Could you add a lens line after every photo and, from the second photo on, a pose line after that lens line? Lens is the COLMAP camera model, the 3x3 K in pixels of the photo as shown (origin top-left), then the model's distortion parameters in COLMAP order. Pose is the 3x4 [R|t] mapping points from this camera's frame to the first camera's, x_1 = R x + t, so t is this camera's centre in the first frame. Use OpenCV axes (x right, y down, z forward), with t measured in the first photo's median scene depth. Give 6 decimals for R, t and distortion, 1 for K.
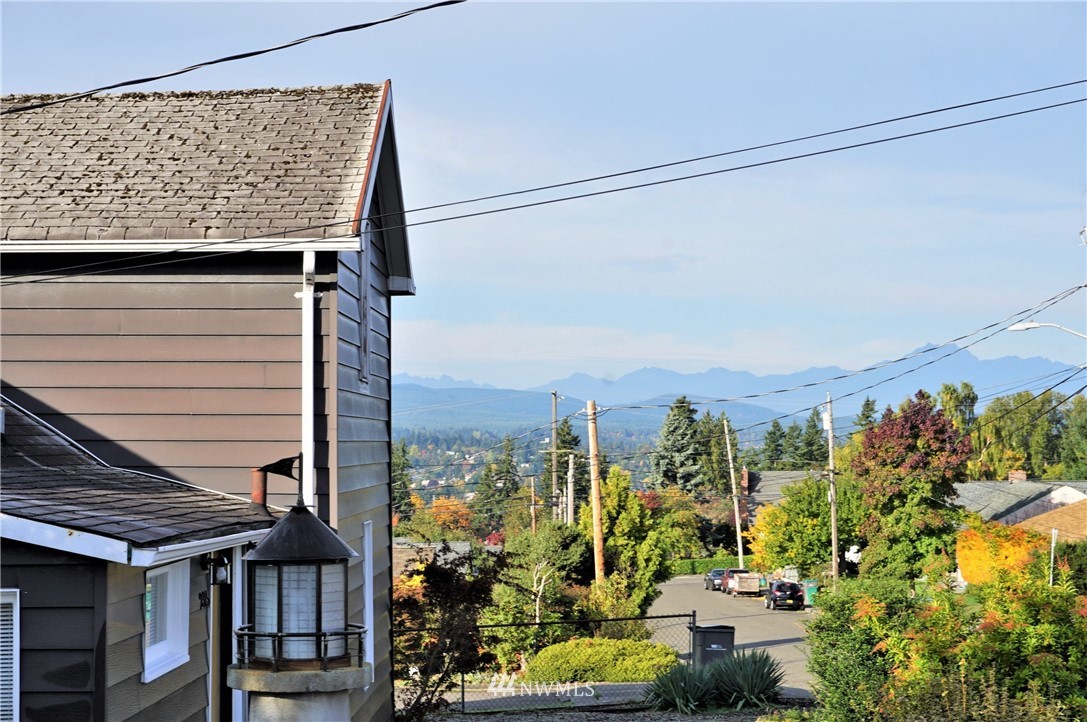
lens RADIAL K [[1946.8, 0, 543.1], [0, 1946.8, 362.2], [0, 0, 1]] dist [0.017991, 0.000000]
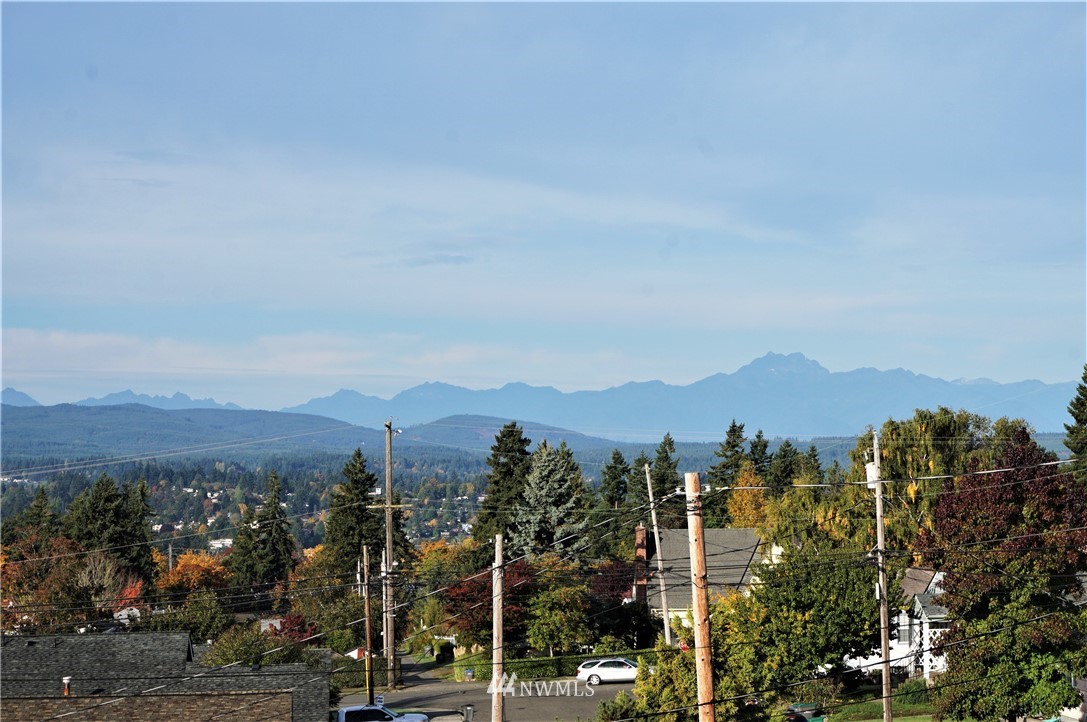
lens RADIAL K [[2377.4, 0, 547.0], [0, 2377.4, 358.3], [0, 0, 1]] dist [0.017743, 0.000000]
pose [[0.994627, -0.001175, 0.103517, -0.025465], [0.001954, 0.999971, -0.007415, -0.001891], [-0.103505, 0.007578, 0.994600, 0.121138]]
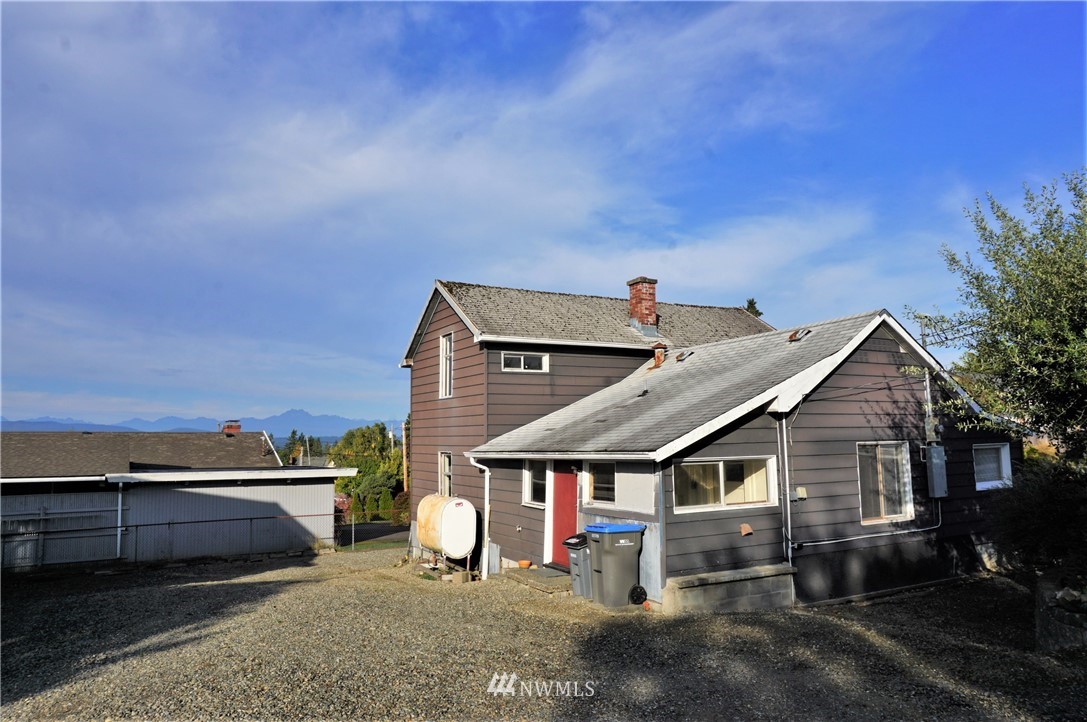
lens RADIAL K [[751.7, 0, 546.9], [0, 751.7, 361.0], [0, 0, 1]] dist [-0.052772, 0.004526]
pose [[0.864185, 0.054178, 0.500250, -0.101635], [-0.016306, 0.996680, -0.079773, 0.004847], [-0.502910, 0.060782, 0.862199, 0.011076]]
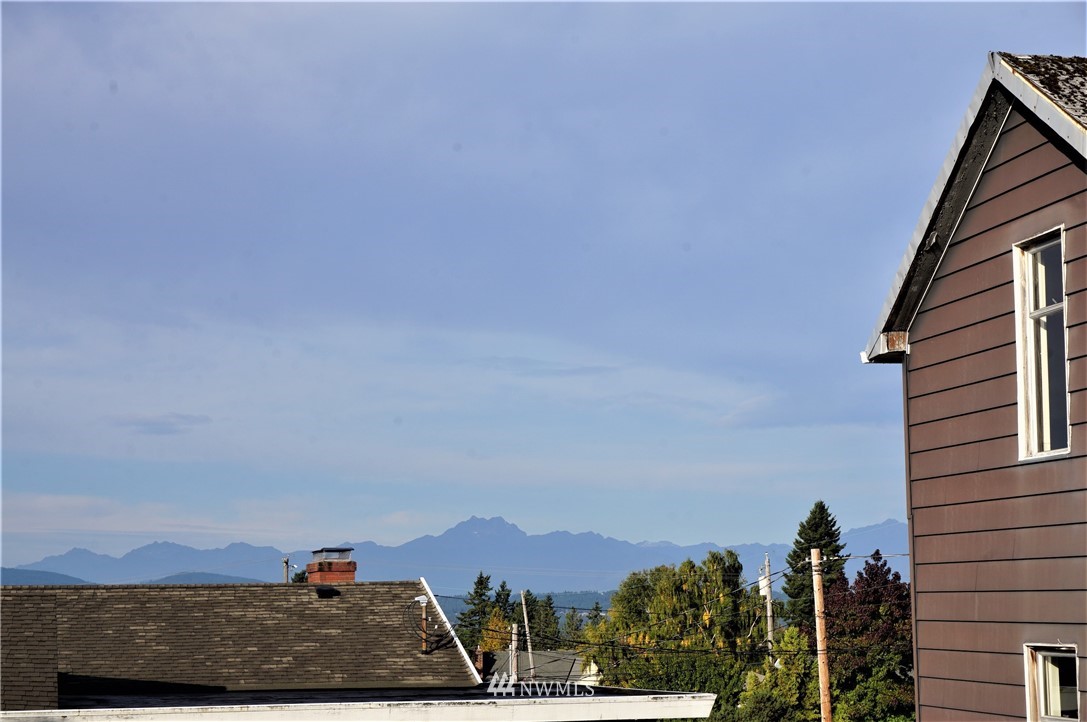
lens RADIAL K [[2173.0, 0, 541.5], [0, 2173.0, 359.5], [0, 0, 1]] dist [0.020533, 0.000000]
pose [[0.973571, 0.023115, 0.227213, -0.100723], [-0.004512, 0.996618, -0.082055, 0.005229], [-0.228342, 0.078861, 0.970382, 0.030405]]
